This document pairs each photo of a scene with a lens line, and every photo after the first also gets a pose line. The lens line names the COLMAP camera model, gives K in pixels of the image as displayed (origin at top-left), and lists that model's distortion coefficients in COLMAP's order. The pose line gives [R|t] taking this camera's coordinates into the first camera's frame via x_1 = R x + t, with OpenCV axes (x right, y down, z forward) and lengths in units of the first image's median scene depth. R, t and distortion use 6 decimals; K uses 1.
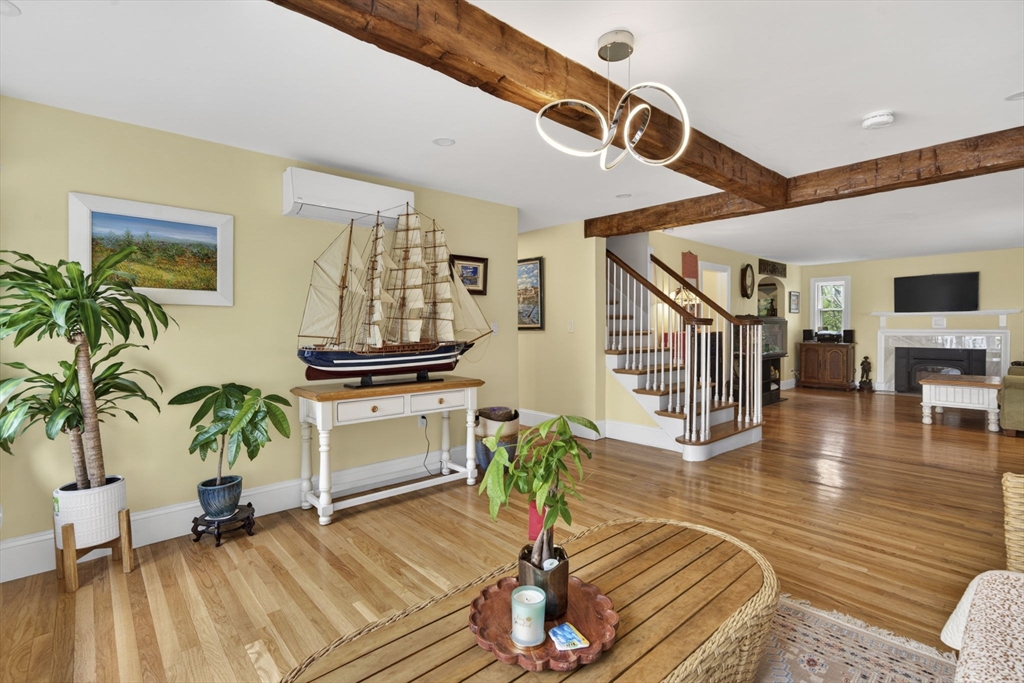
lens RADIAL K [[476.1, 0, 515.8], [0, 476.1, 332.9], [0, 0, 1]] dist [-0.003413, 0.003372]
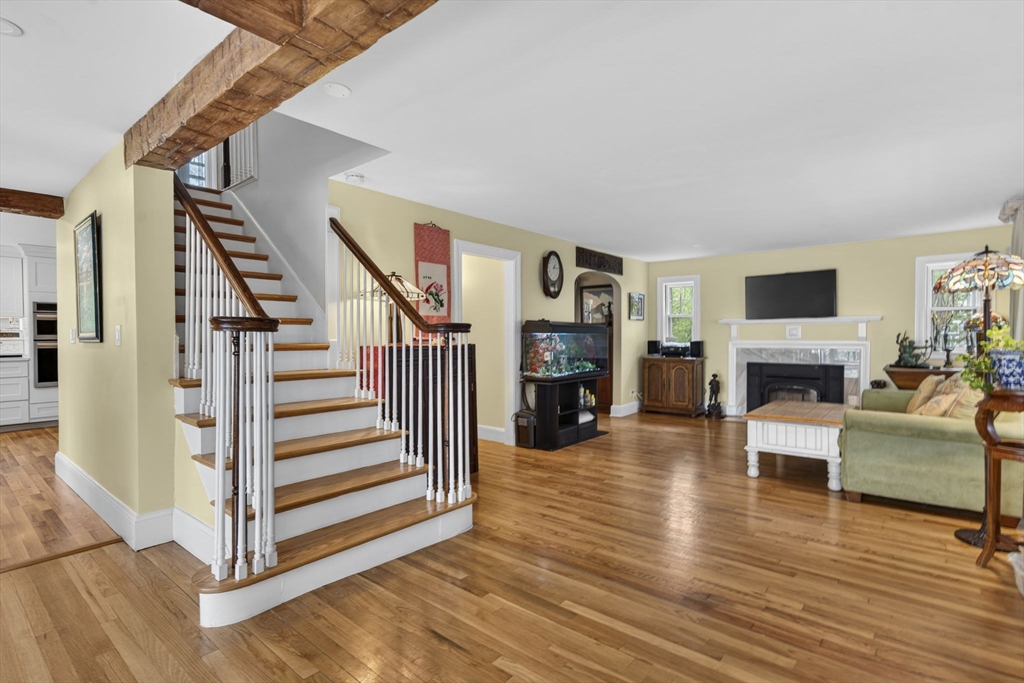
lens RADIAL K [[476.1, 0, 508.4], [0, 476.1, 343.6], [0, 0, 1]] dist [-0.003413, 0.003372]
pose [[0.992239, -0.000241, 0.124343, 0.295312], [0.000227, 1.000000, 0.000126, -0.002165], [-0.124343, -0.000097, 0.992239, 0.248023]]
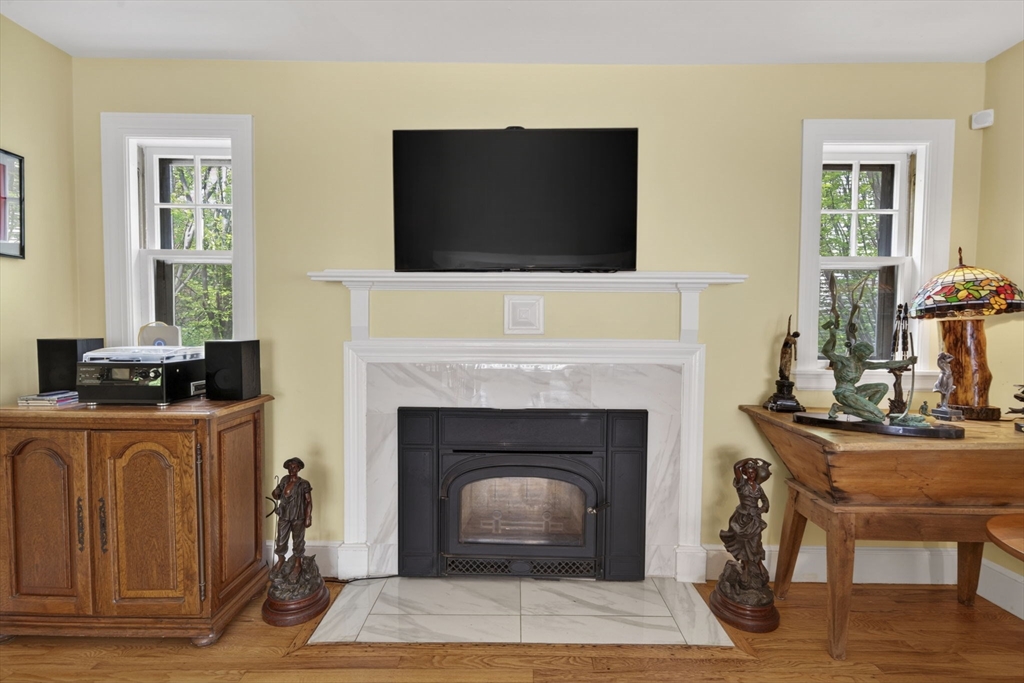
lens RADIAL K [[476.1, 0, 507.2], [0, 476.1, 351.4], [0, 0, 1]] dist [-0.003413, 0.003372]
pose [[0.692686, -0.021574, 0.720917, 0.658957], [-0.000303, 0.999544, 0.030203, -0.008501], [-0.721239, -0.021140, 0.692363, 0.787120]]
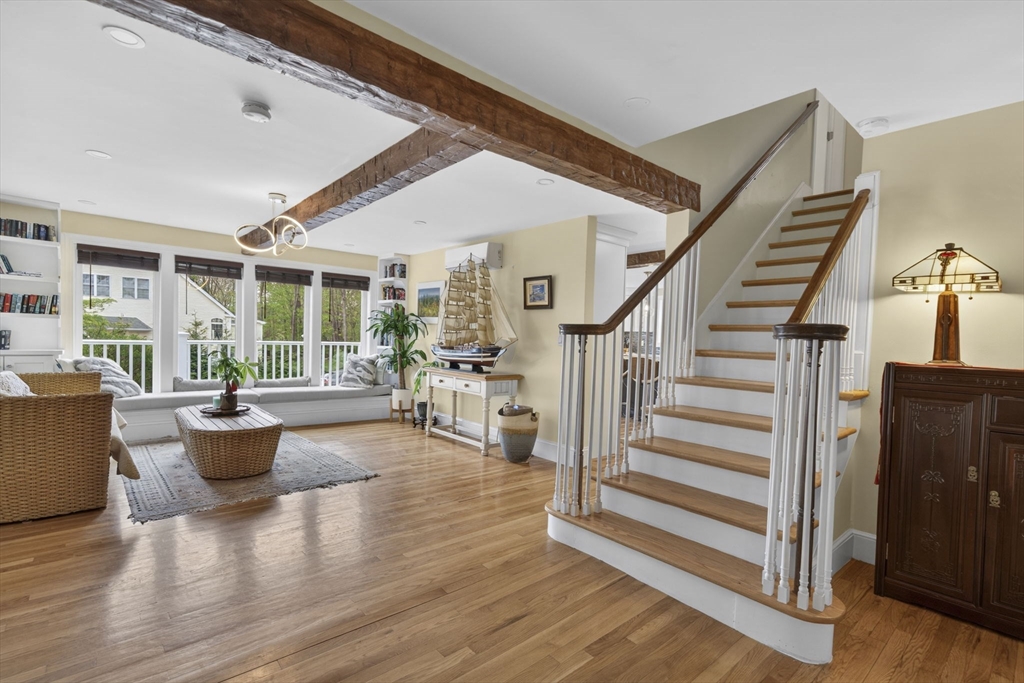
lens RADIAL K [[476.1, 0, 515.2], [0, 476.1, 350.7], [0, 0, 1]] dist [-0.003413, 0.003372]
pose [[-0.012229, 0.028507, -0.999519, 0.512046], [-0.046237, 0.998508, 0.029044, -0.004485], [0.998856, 0.046570, -0.010892, 0.459044]]
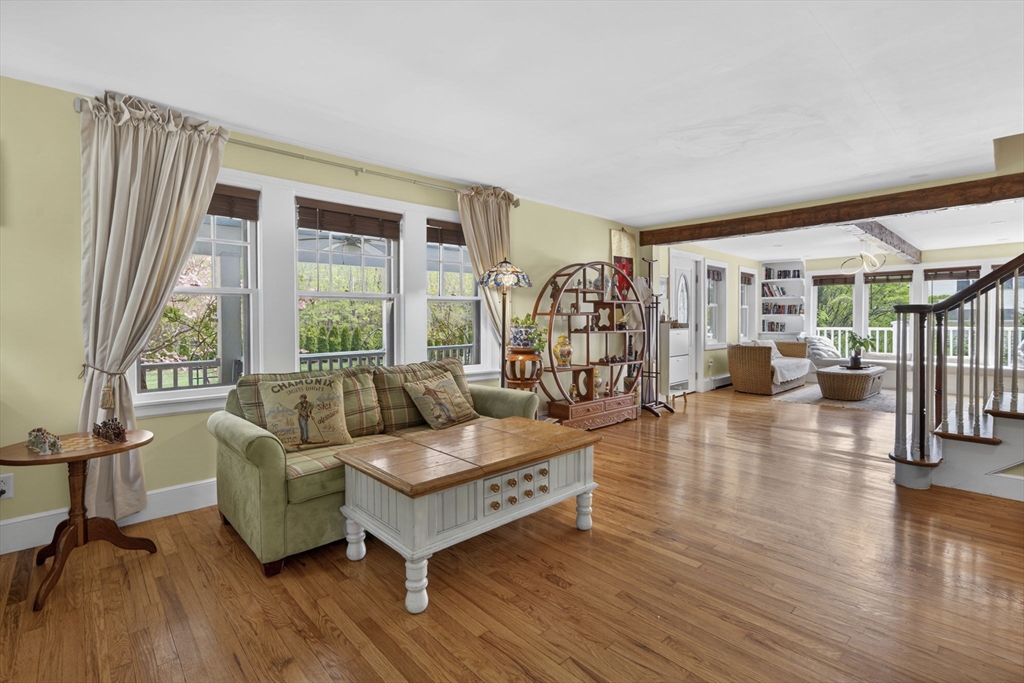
lens RADIAL K [[476.1, 0, 514.2], [0, 476.1, 334.6], [0, 0, 1]] dist [-0.003413, 0.003372]
pose [[-0.999859, 0.009137, -0.014081, 0.640150], [0.008500, 0.998966, 0.044663, -0.013035], [0.014475, 0.044537, -0.998903, 0.998223]]
